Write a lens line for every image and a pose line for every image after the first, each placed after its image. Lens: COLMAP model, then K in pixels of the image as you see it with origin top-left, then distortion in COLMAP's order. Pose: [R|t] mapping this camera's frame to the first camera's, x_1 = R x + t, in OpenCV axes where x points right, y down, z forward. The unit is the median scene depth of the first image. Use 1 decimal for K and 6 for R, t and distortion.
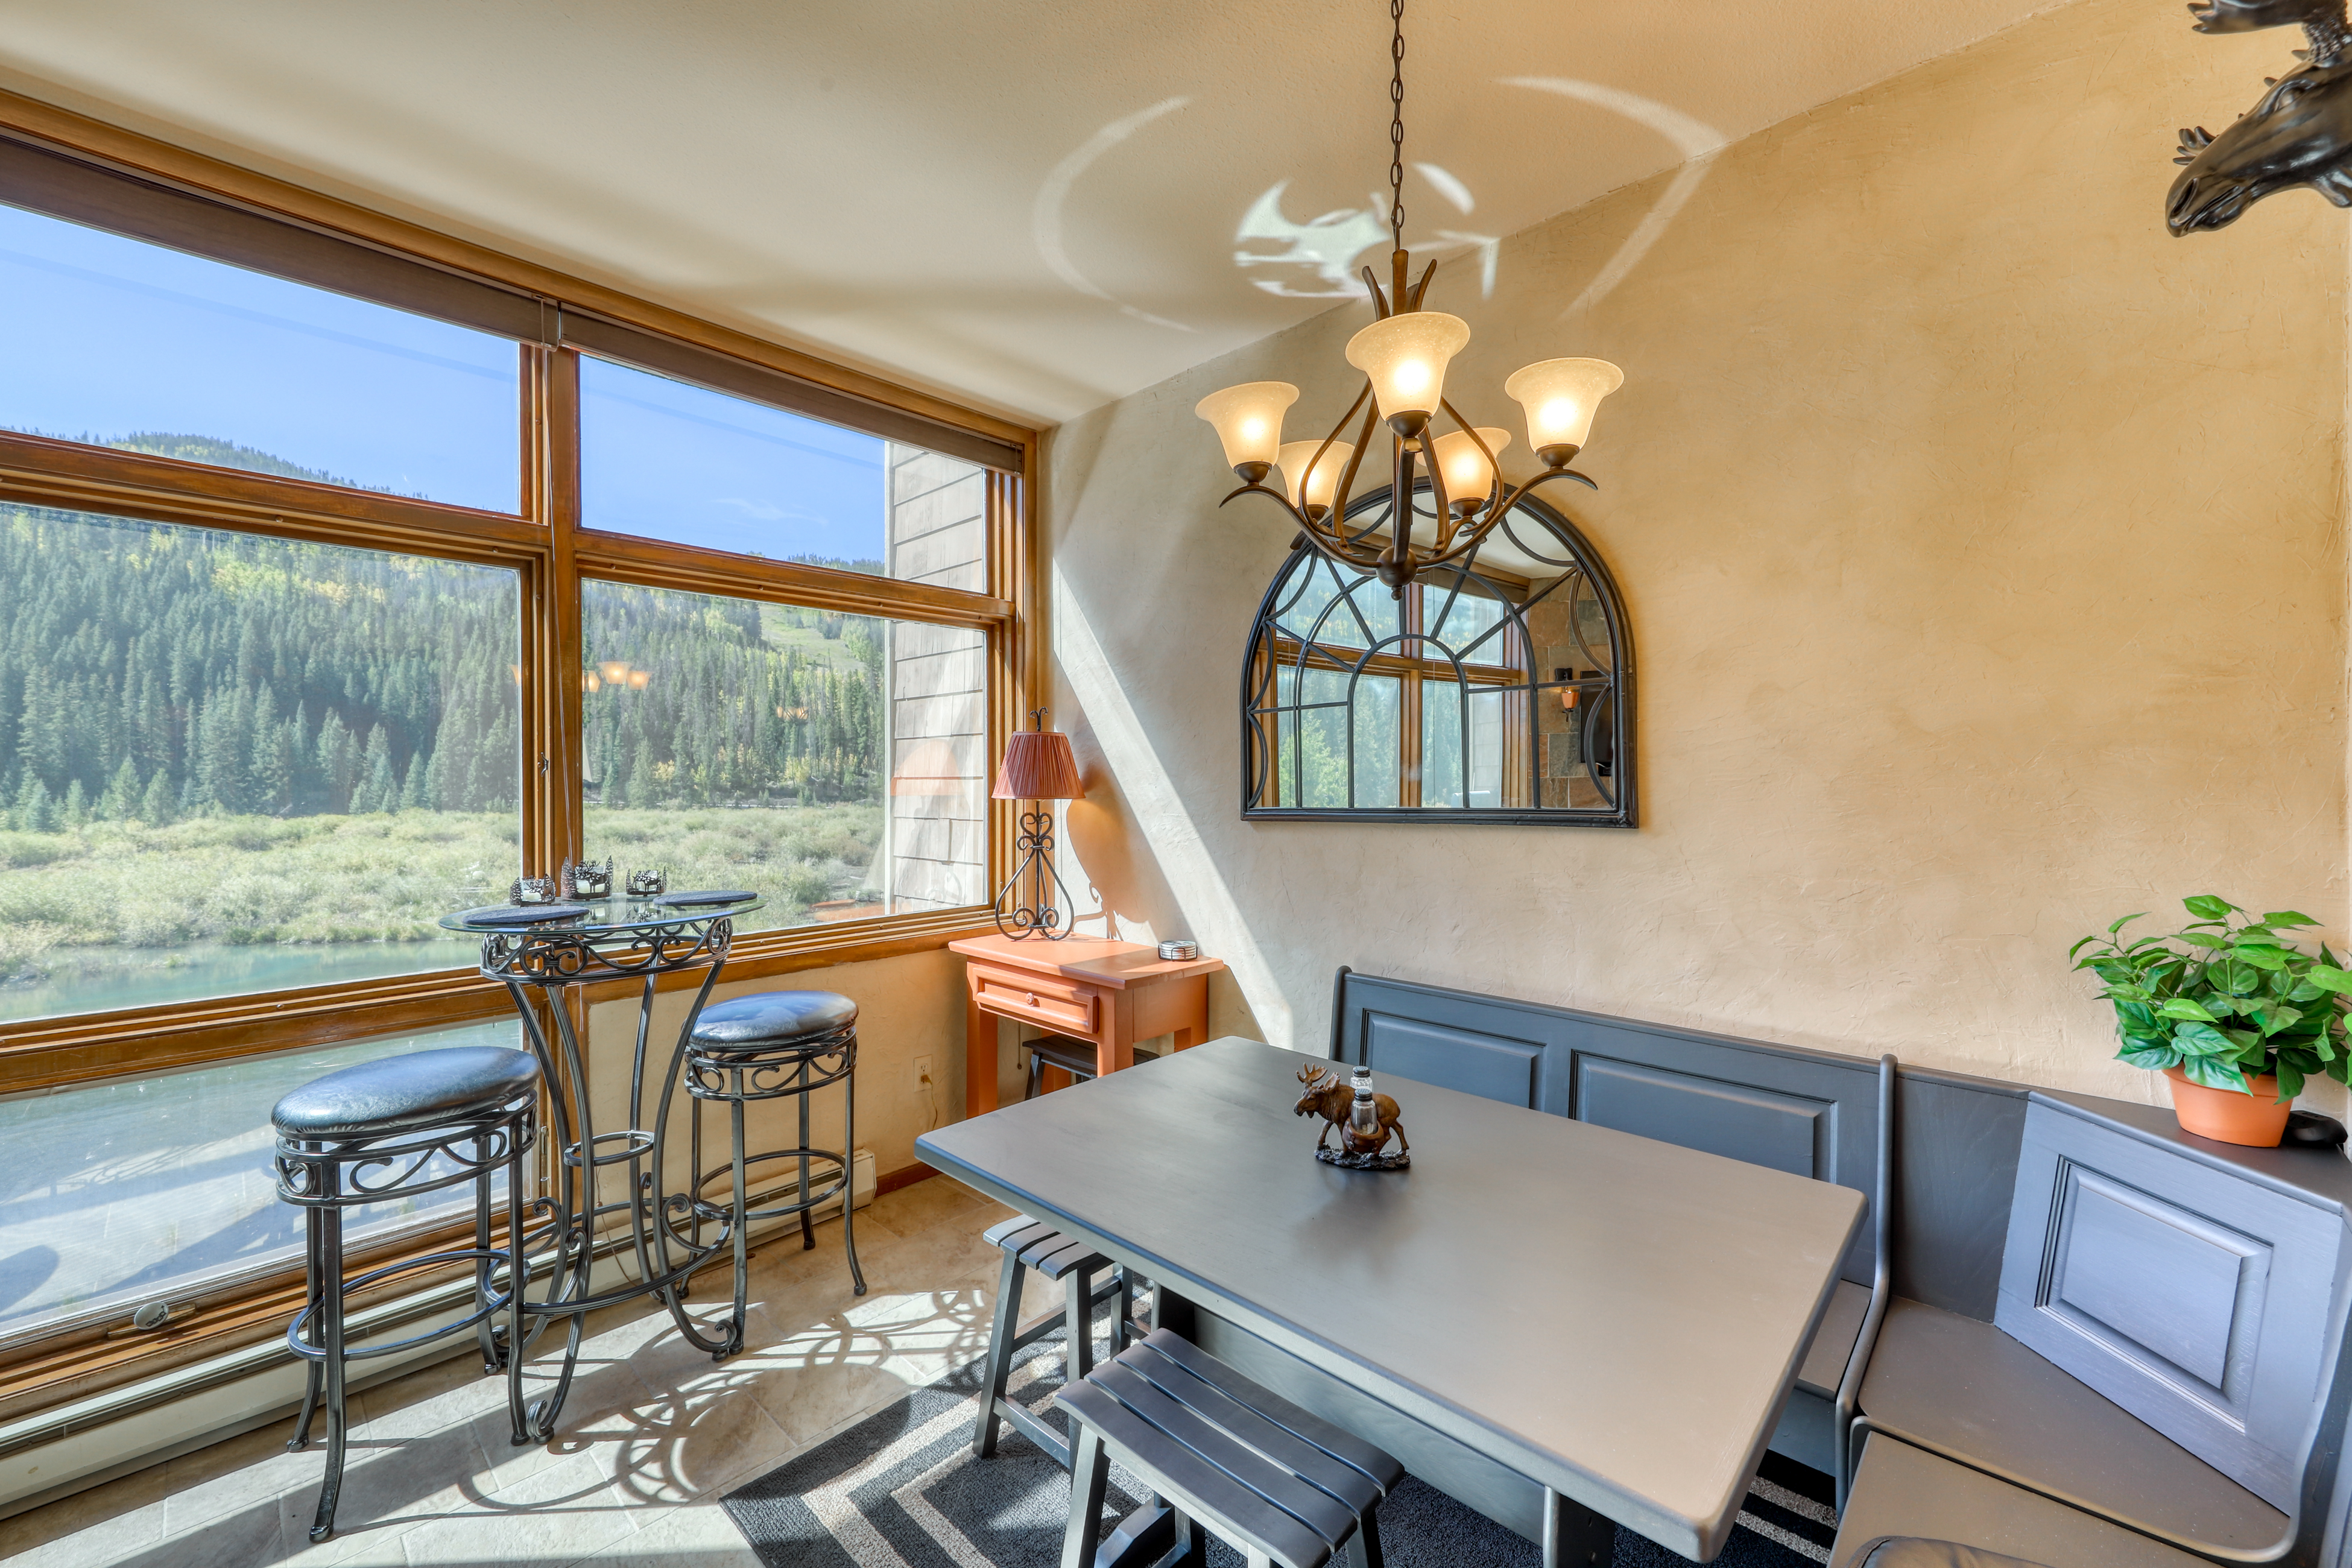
lens RADIAL K [[945.3, 0, 1176.0], [0, 945.3, 784.0], [0, 0, 1]] dist [-0.001969, -0.000348]
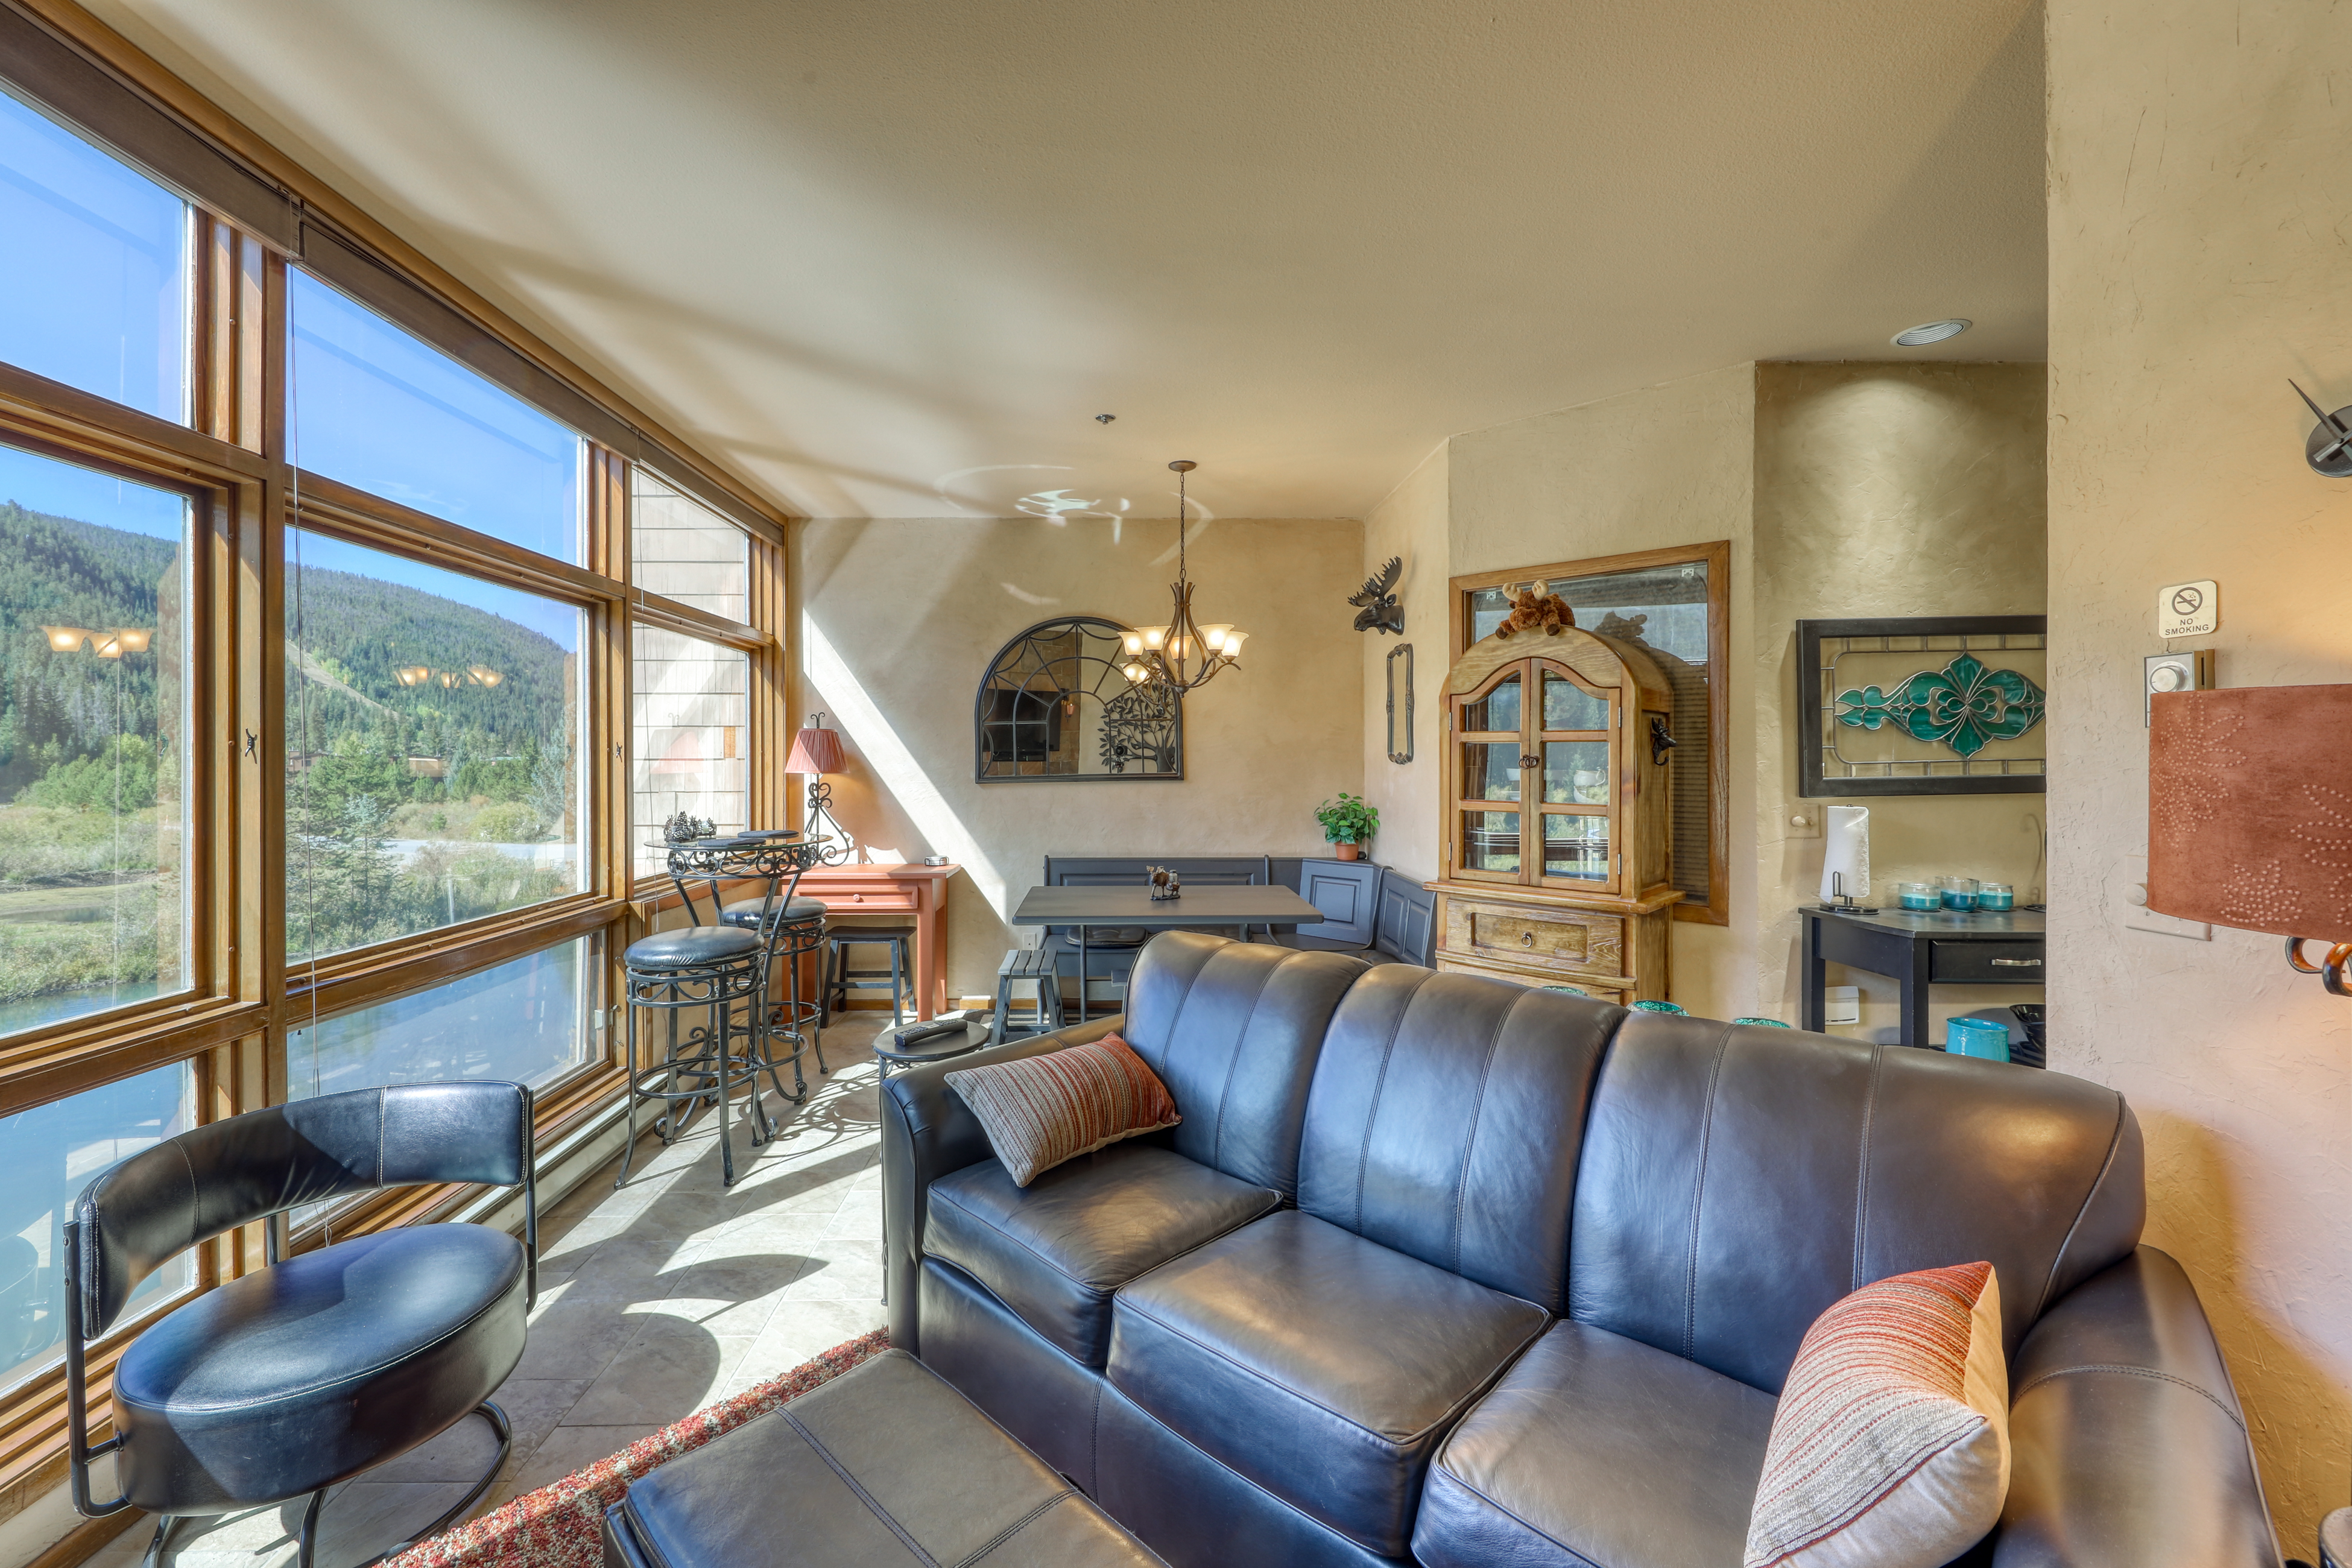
lens RADIAL K [[951.6, 0, 1169.7], [0, 951.6, 757.2], [0, 0, 1]] dist [-0.000333, -0.000058]
pose [[0.693113, 0.002845, 0.720824, -1.197661], [0.002732, 0.999975, -0.006574, 0.002621], [-0.720824, 0.006526, 0.693087, -0.630332]]
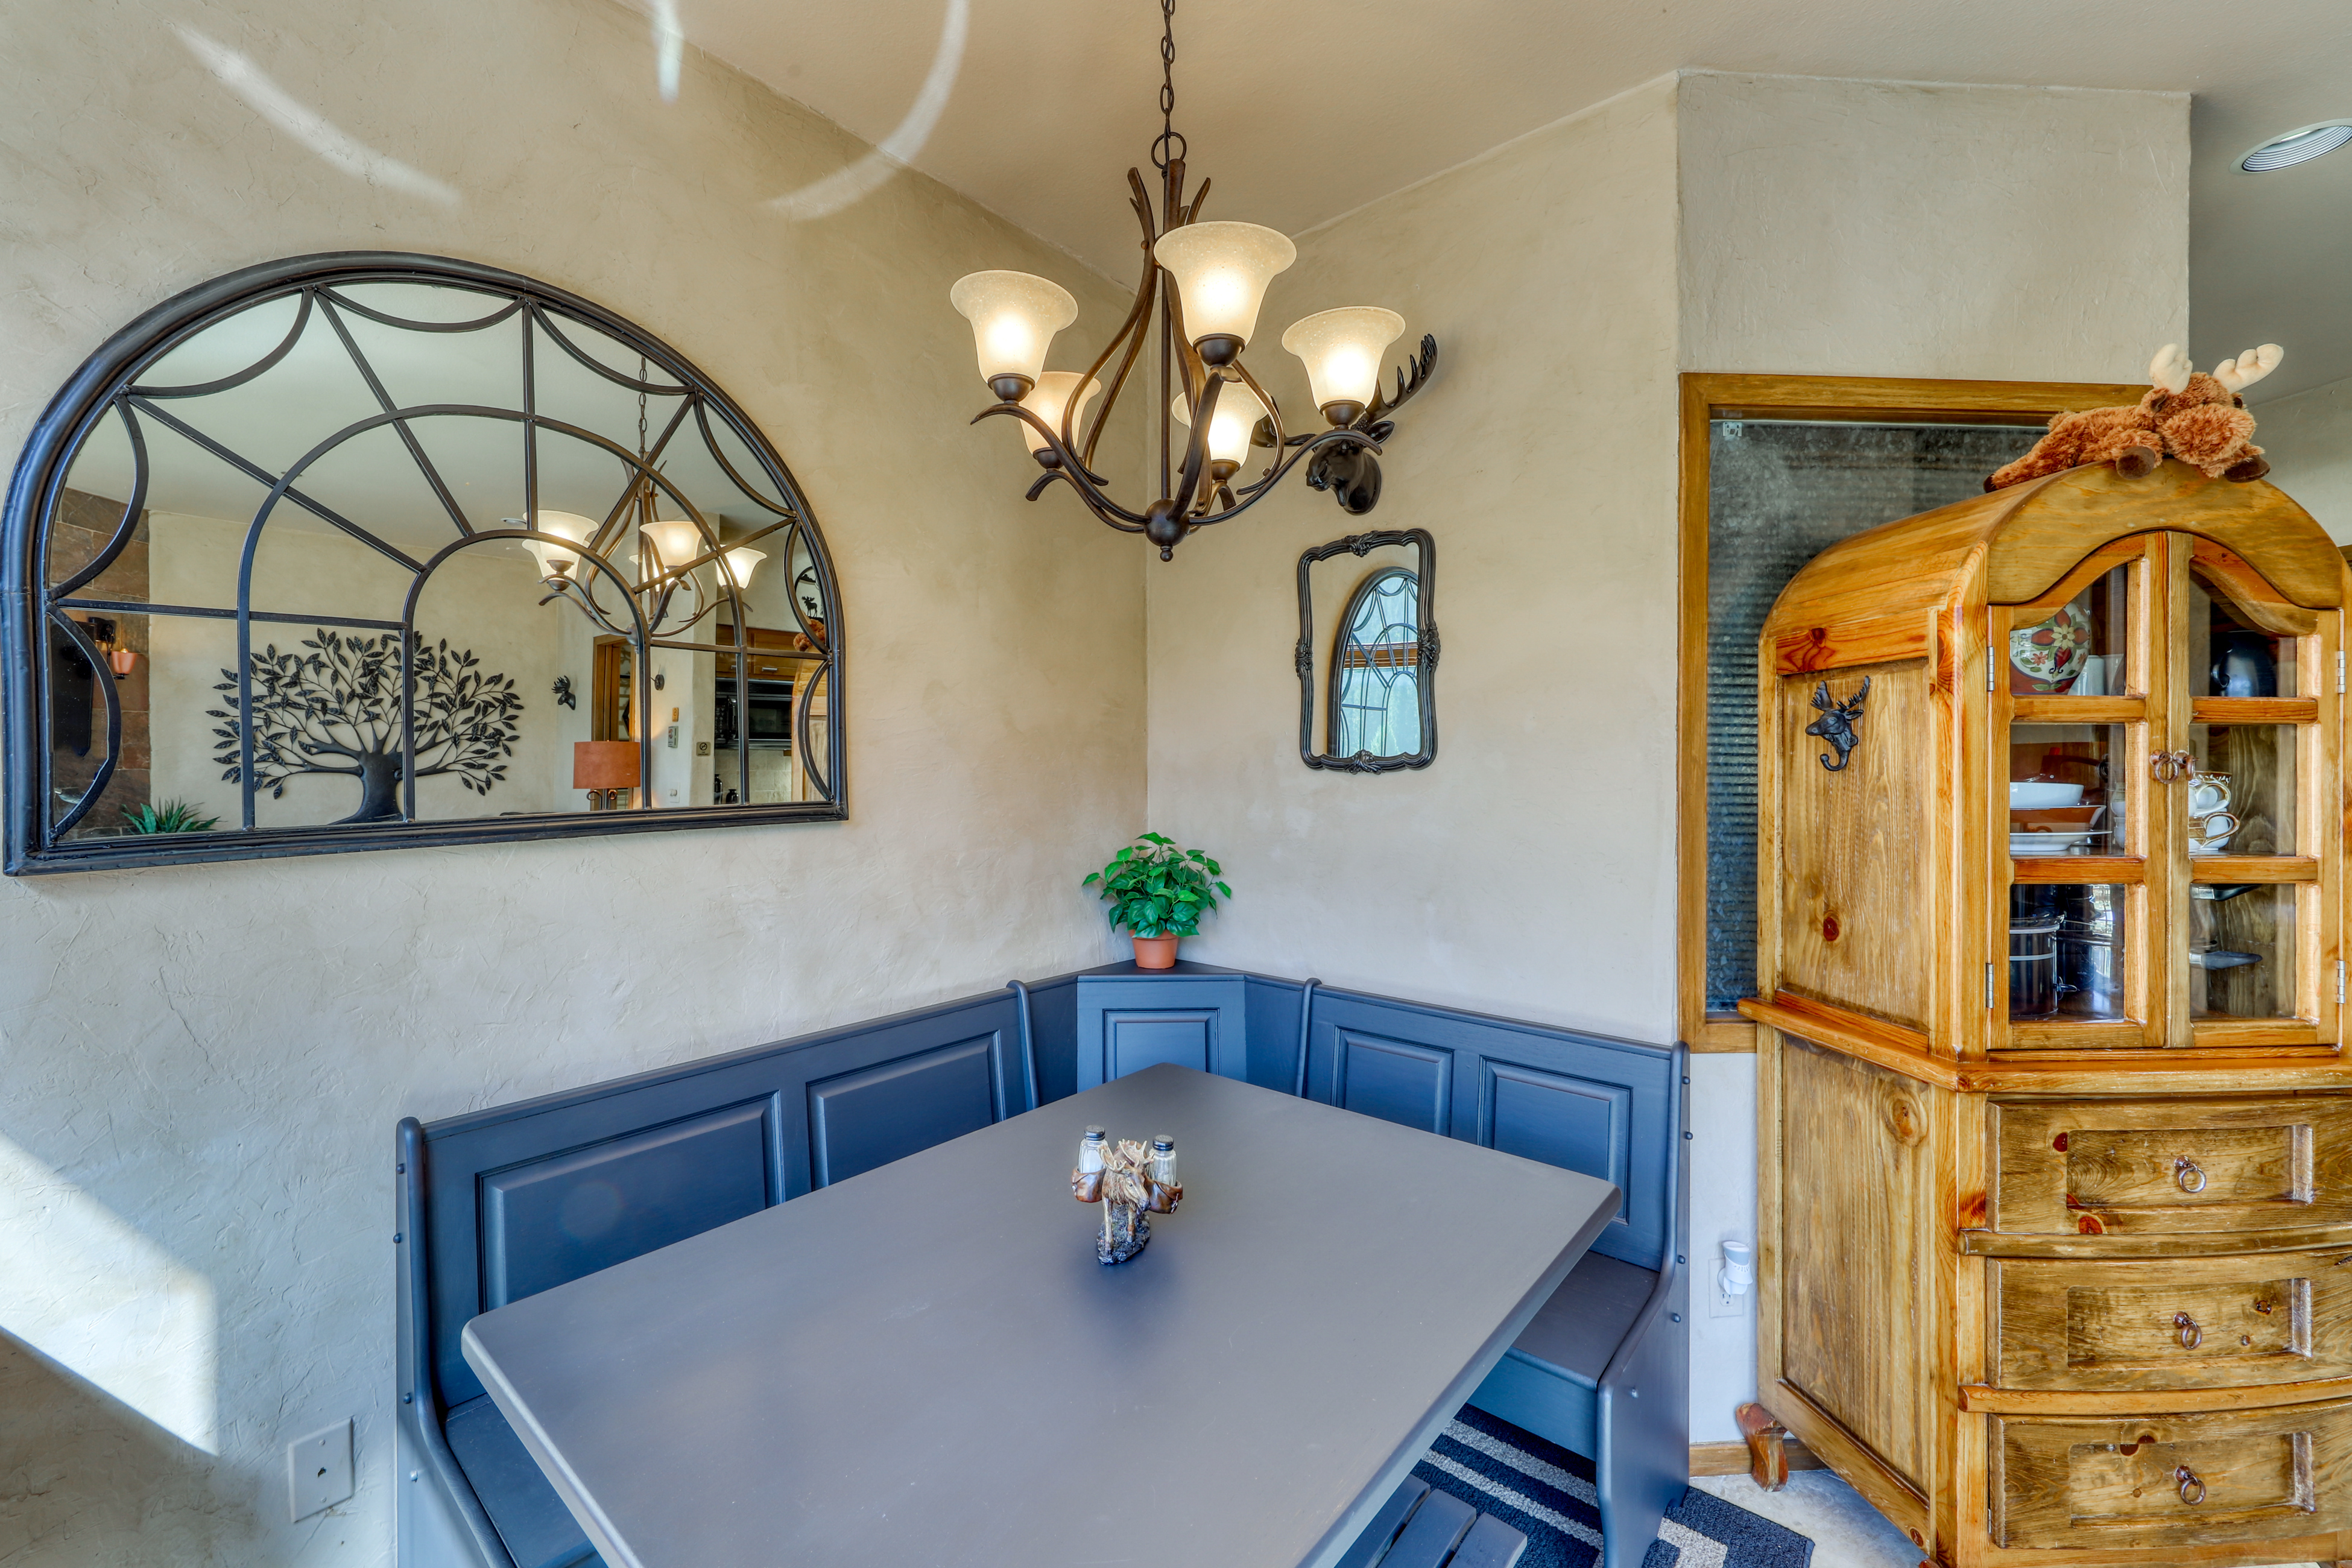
lens RADIAL K [[933.0, 0, 1114.6], [0, 933.0, 774.6], [0, 0, 1]] dist [-0.001561, -0.000202]
pose [[-0.017854, -0.001415, 0.999840, -0.400929], [0.010884, 0.999939, 0.001610, 0.002212], [-0.999781, 0.010911, -0.017837, 0.670717]]
